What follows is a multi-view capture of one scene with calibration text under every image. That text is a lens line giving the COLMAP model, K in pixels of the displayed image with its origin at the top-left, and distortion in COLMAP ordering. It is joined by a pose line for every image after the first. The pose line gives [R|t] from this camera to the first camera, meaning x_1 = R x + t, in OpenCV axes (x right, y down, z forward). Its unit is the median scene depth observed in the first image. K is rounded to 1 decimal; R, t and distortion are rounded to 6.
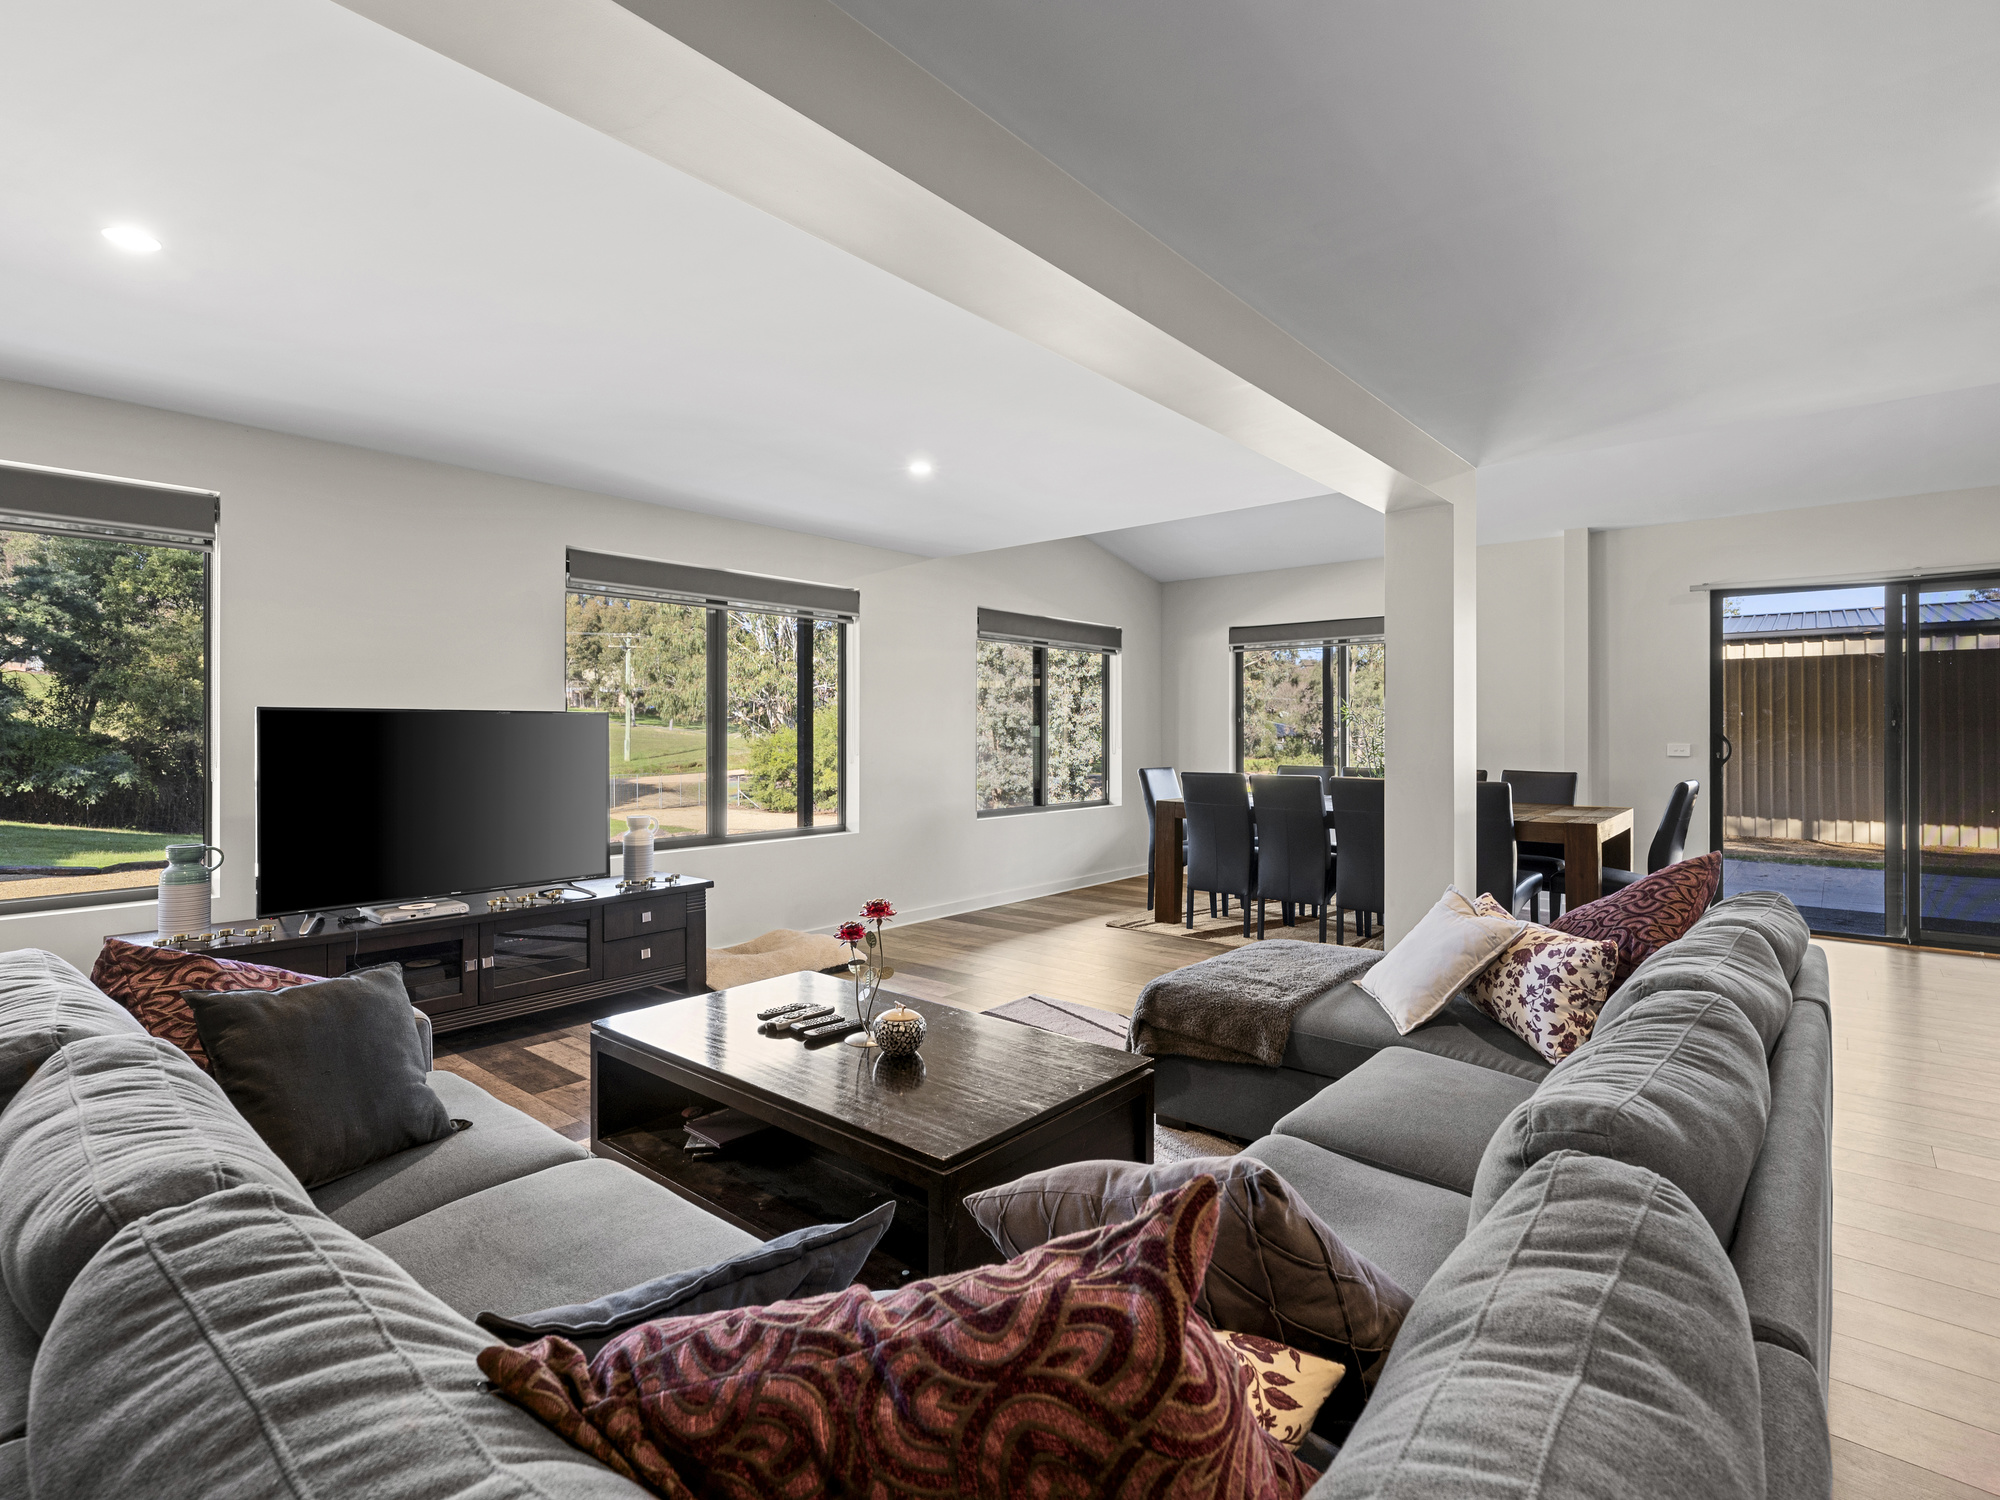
lens RADIAL K [[978.1, 0, 1000.0], [0, 978.1, 750.0], [0, 0, 1]] dist [0.072652, -0.000113]
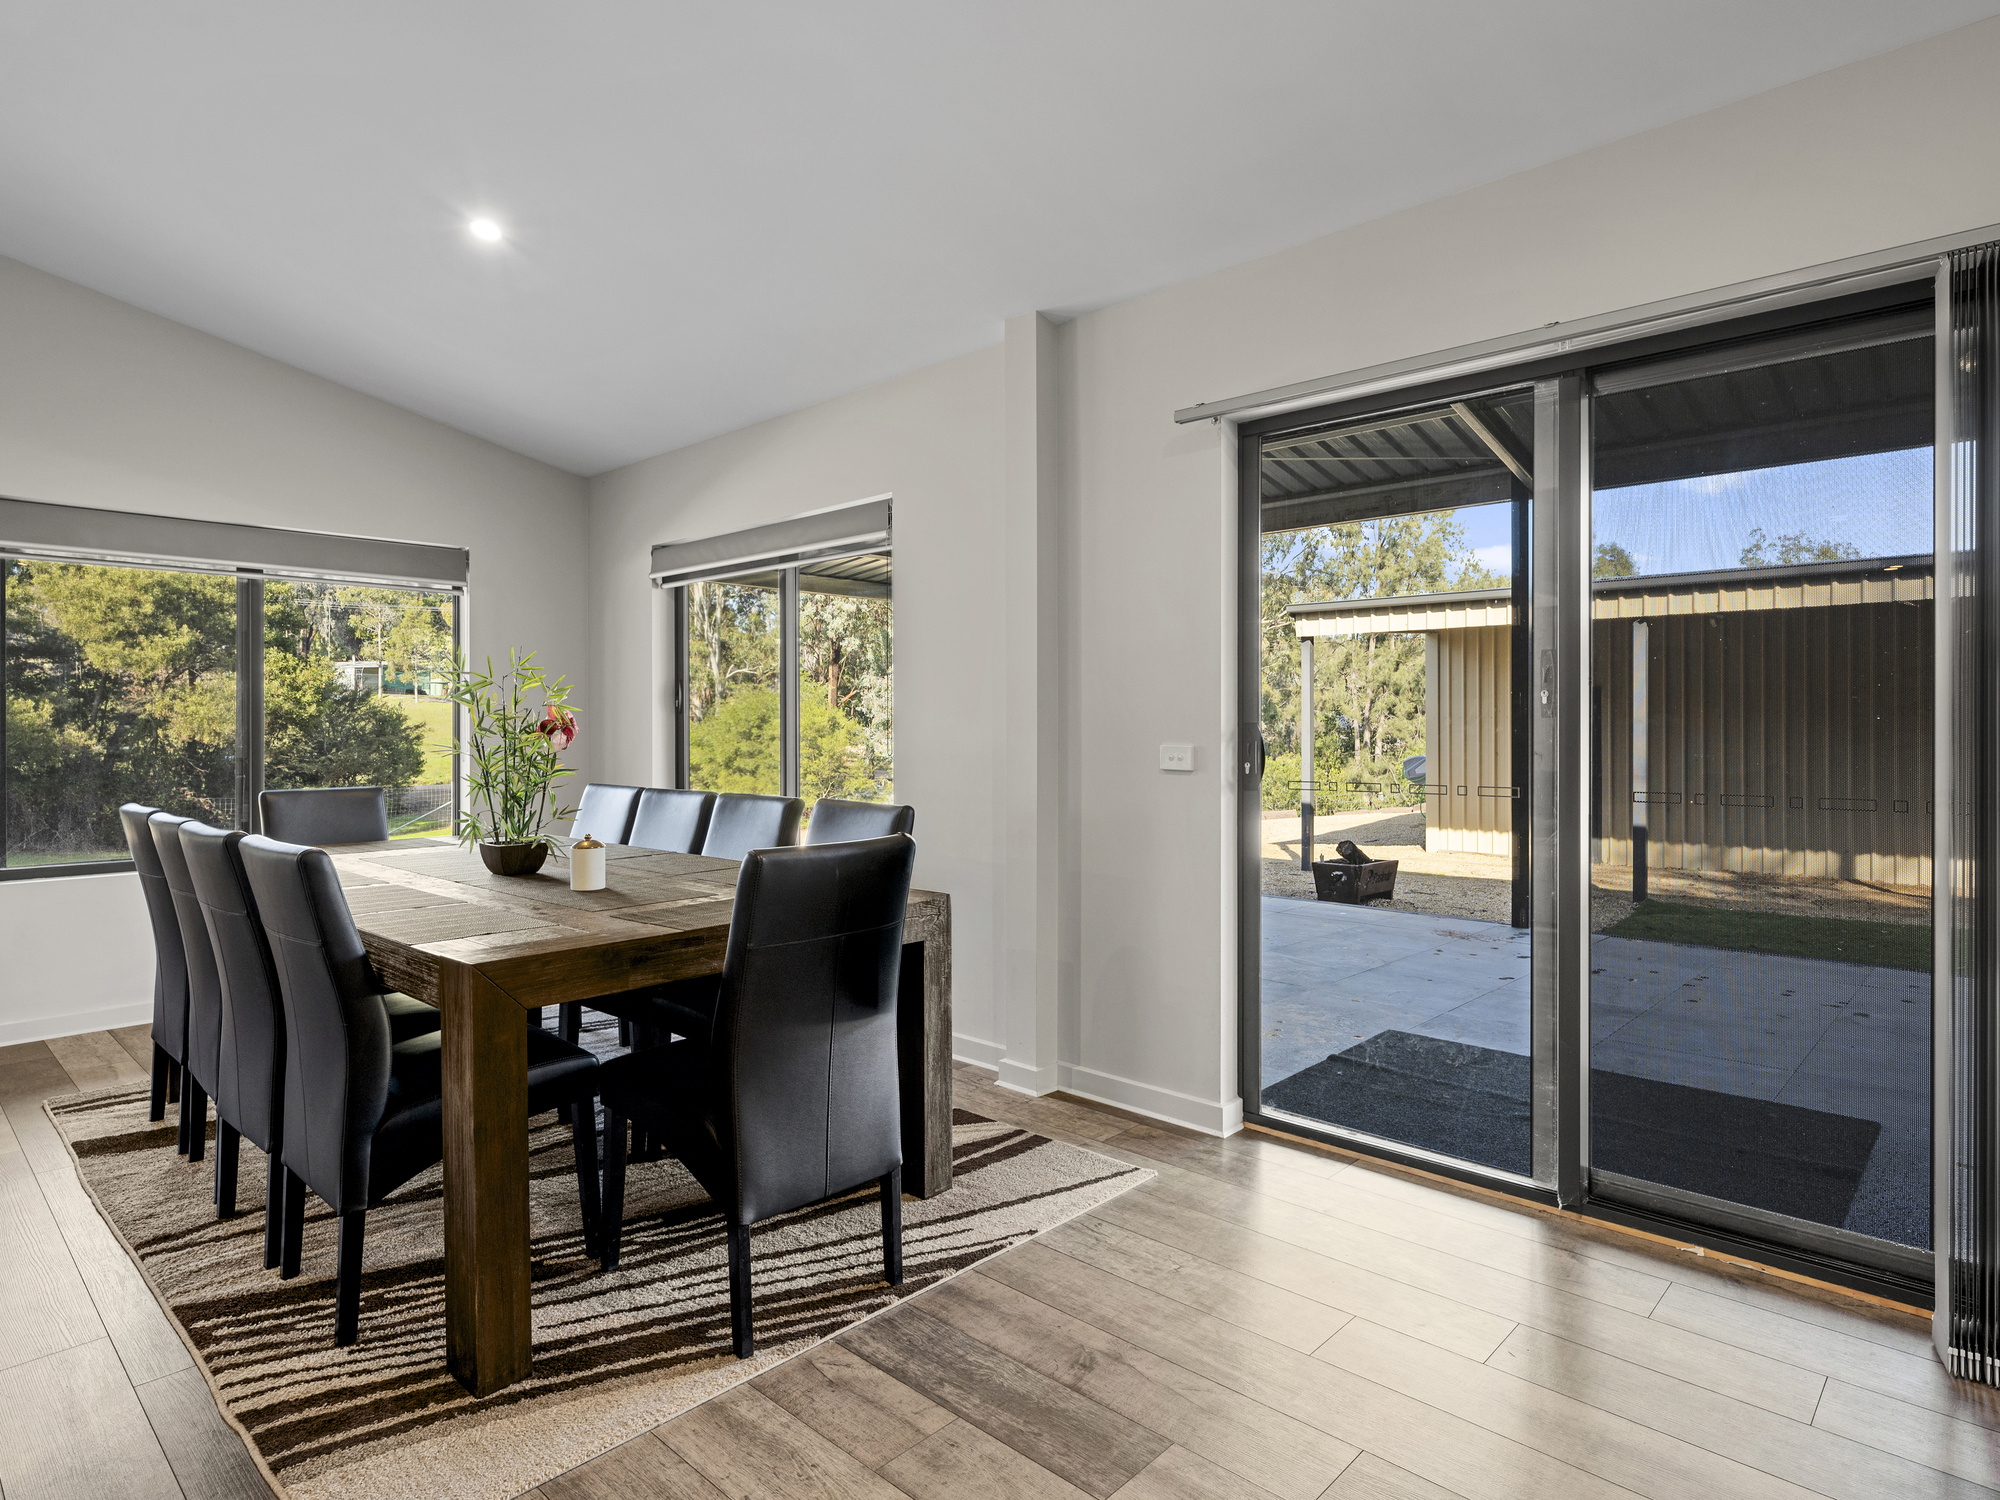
lens RADIAL K [[1135.1, 0, 1000.0], [0, 1135.1, 750.0], [0, 0, 1]] dist [-0.002833, -0.000314]
pose [[0.998011, -0.001621, -0.063017, 0.530732], [0.001827, 0.999993, 0.003217, -0.005419], [0.063011, -0.003325, 0.998007, 0.390431]]
